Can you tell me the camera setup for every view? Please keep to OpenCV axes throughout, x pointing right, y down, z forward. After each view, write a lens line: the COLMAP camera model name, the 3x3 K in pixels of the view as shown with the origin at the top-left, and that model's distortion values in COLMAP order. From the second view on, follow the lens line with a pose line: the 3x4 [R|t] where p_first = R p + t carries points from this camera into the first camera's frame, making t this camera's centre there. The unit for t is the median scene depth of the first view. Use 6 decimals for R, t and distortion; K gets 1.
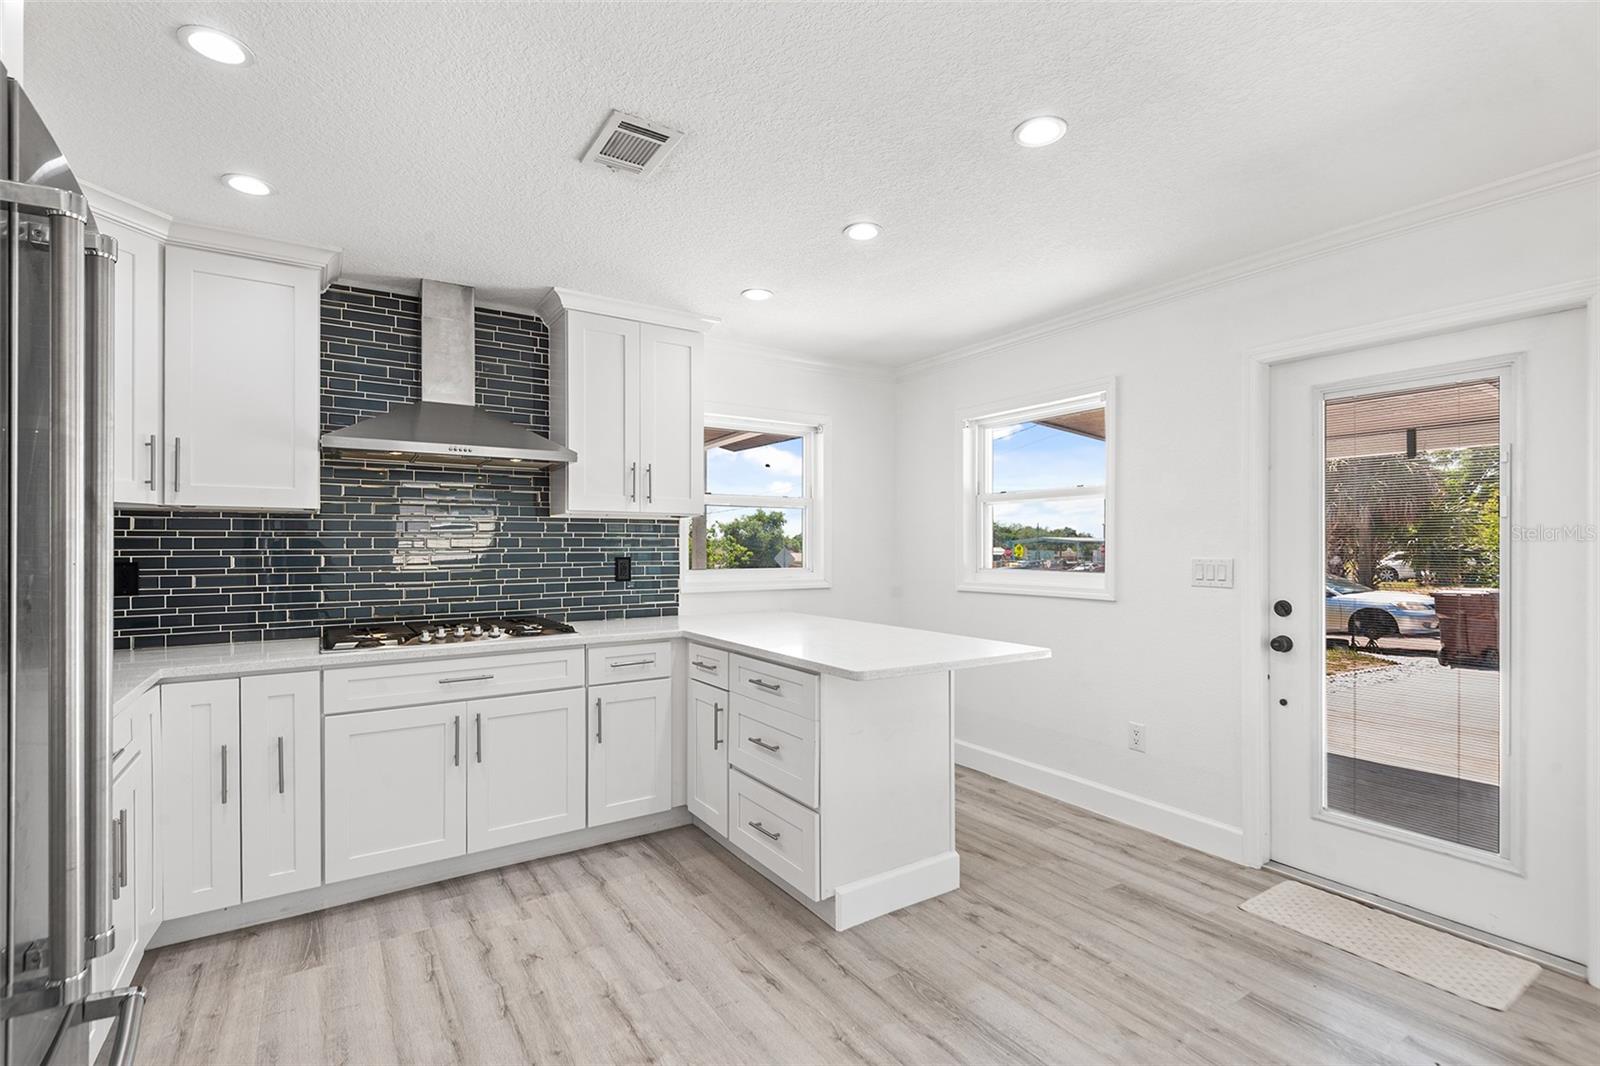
lens RADIAL K [[729.6, 0, 793.8], [0, 729.6, 546.9], [0, 0, 1]] dist [0.034434, -0.022271]
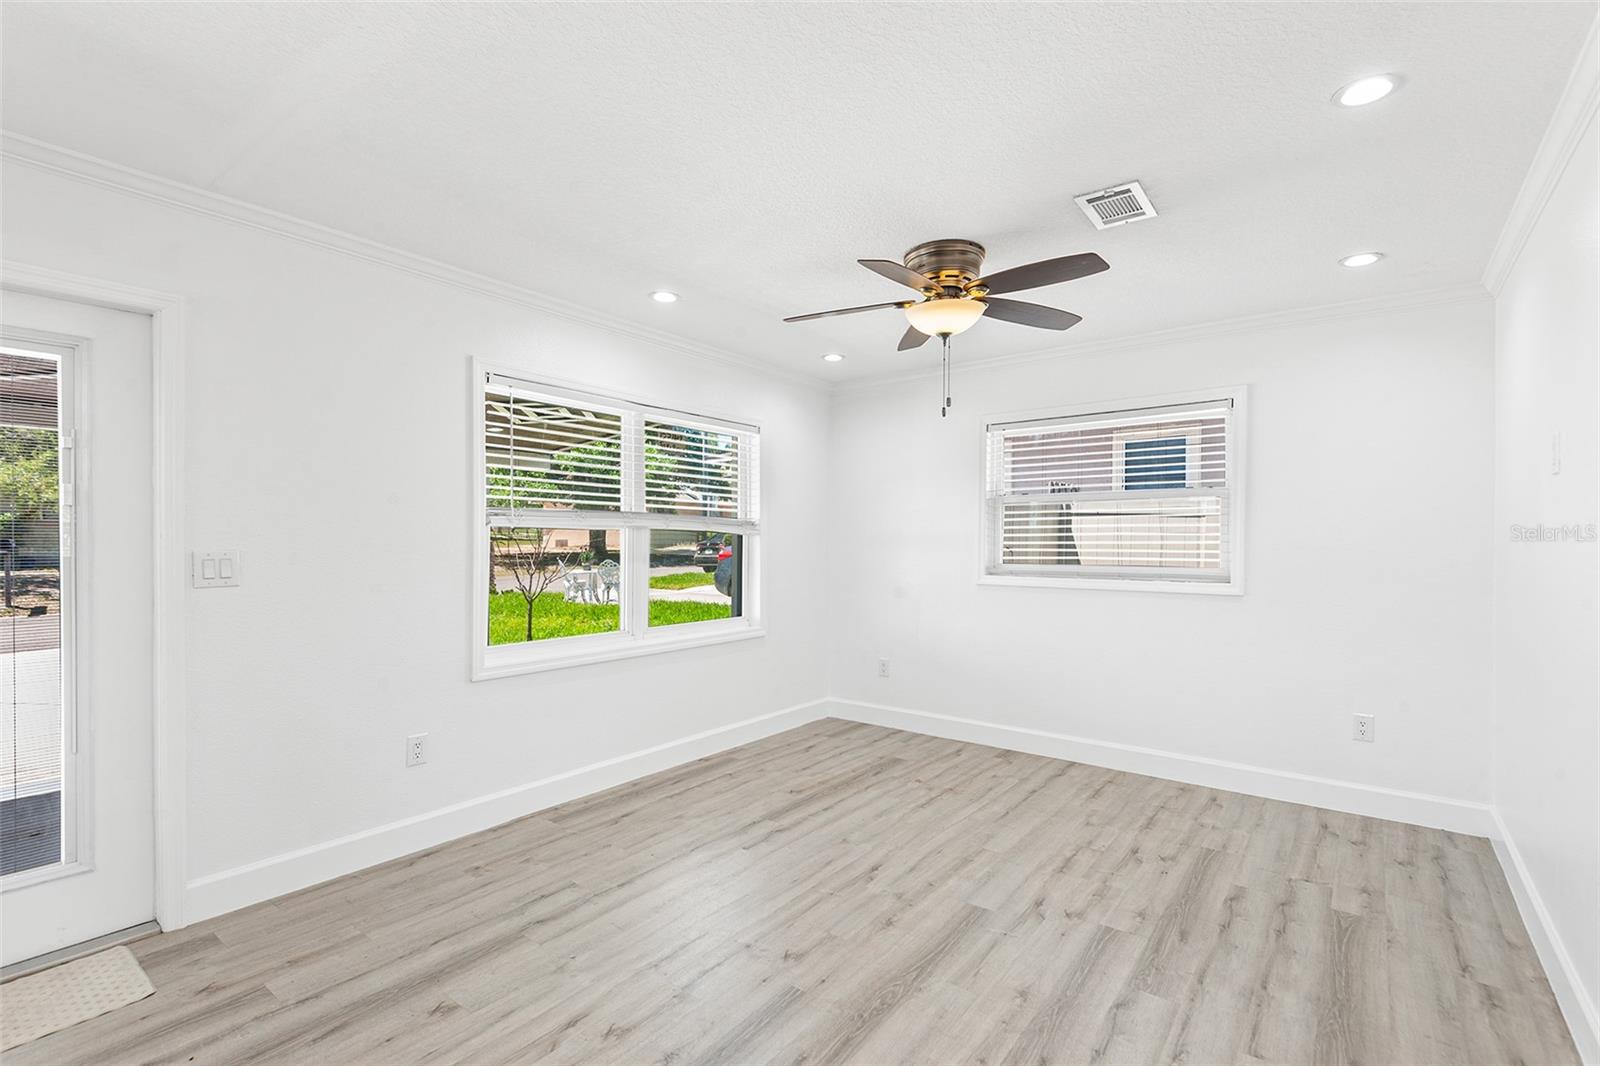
lens RADIAL K [[733.2, 0, 793.8], [0, 733.2, 537.8], [0, 0, 1]] dist [0.037729, -0.022714]
pose [[-0.334629, 0.003716, 0.942343, -0.220761], [-0.000556, 0.999991, -0.004140, 0.004468], [-0.942350, -0.001909, -0.334624, 0.374247]]
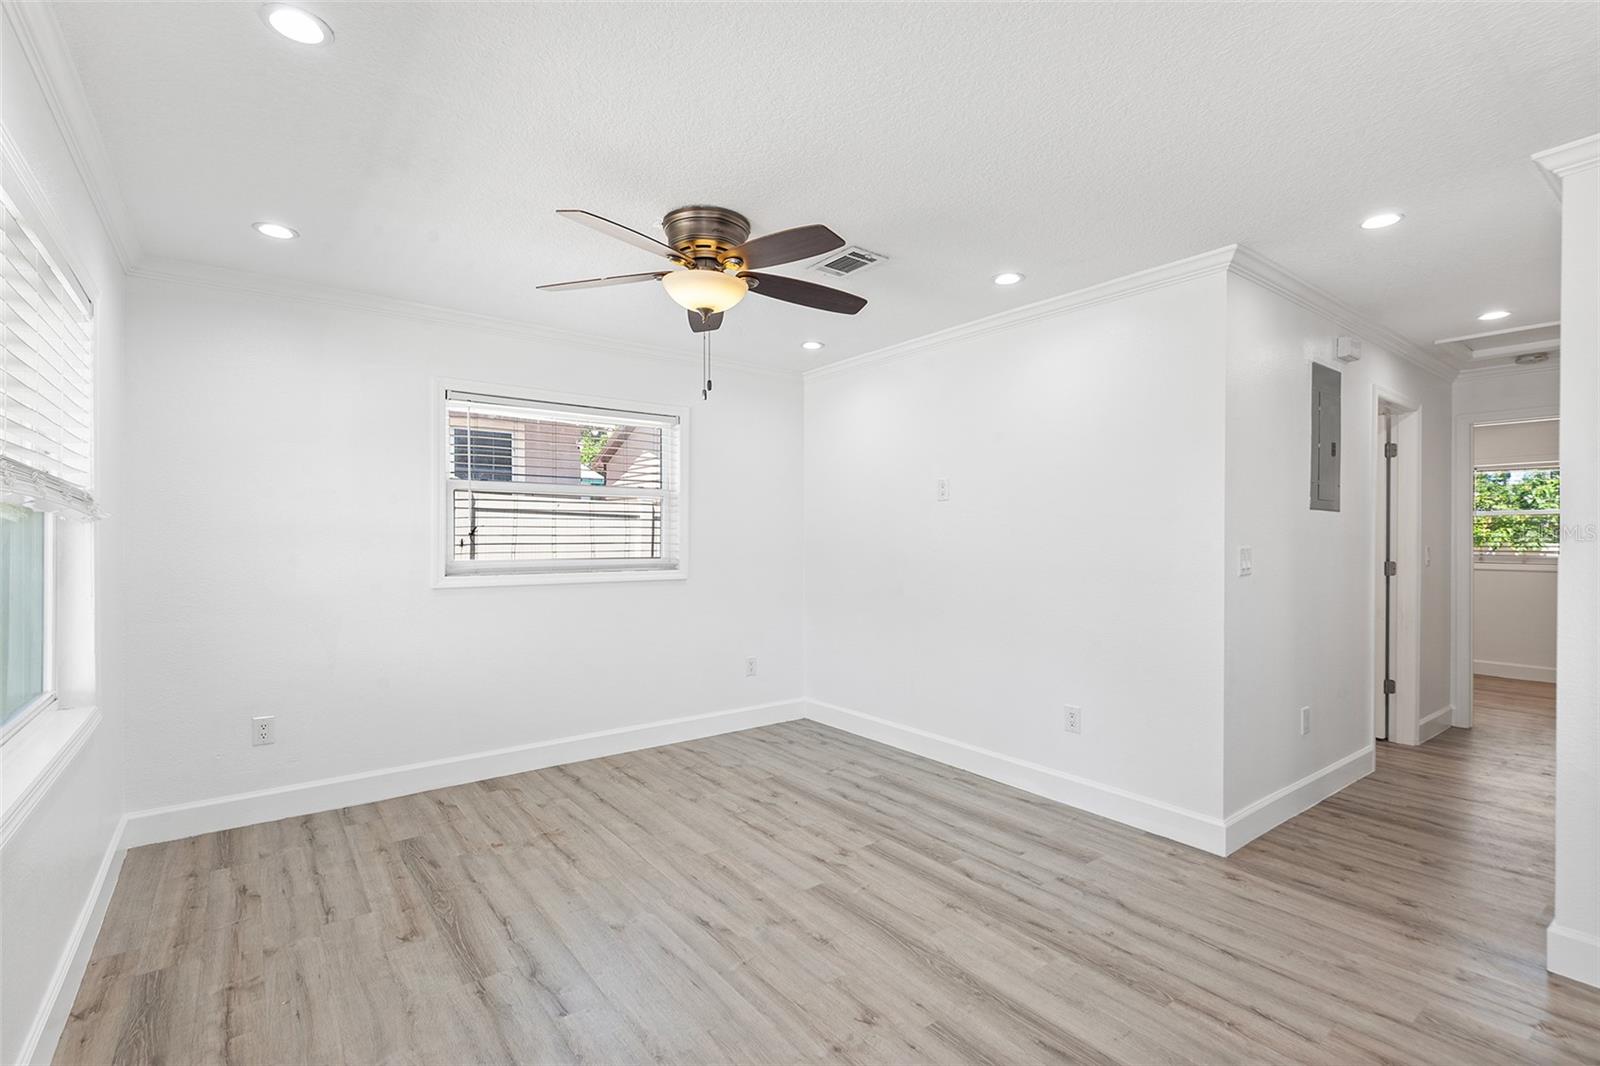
lens RADIAL K [[727.0, 0, 793.6], [0, 727.0, 540.5], [0, 0, 1]] dist [0.044350, -0.028506]
pose [[-0.997085, -0.002197, -0.076269, 0.663468], [-0.002893, 0.999955, 0.009005, 0.002015], [0.076245, 0.009199, -0.997047, 0.786034]]
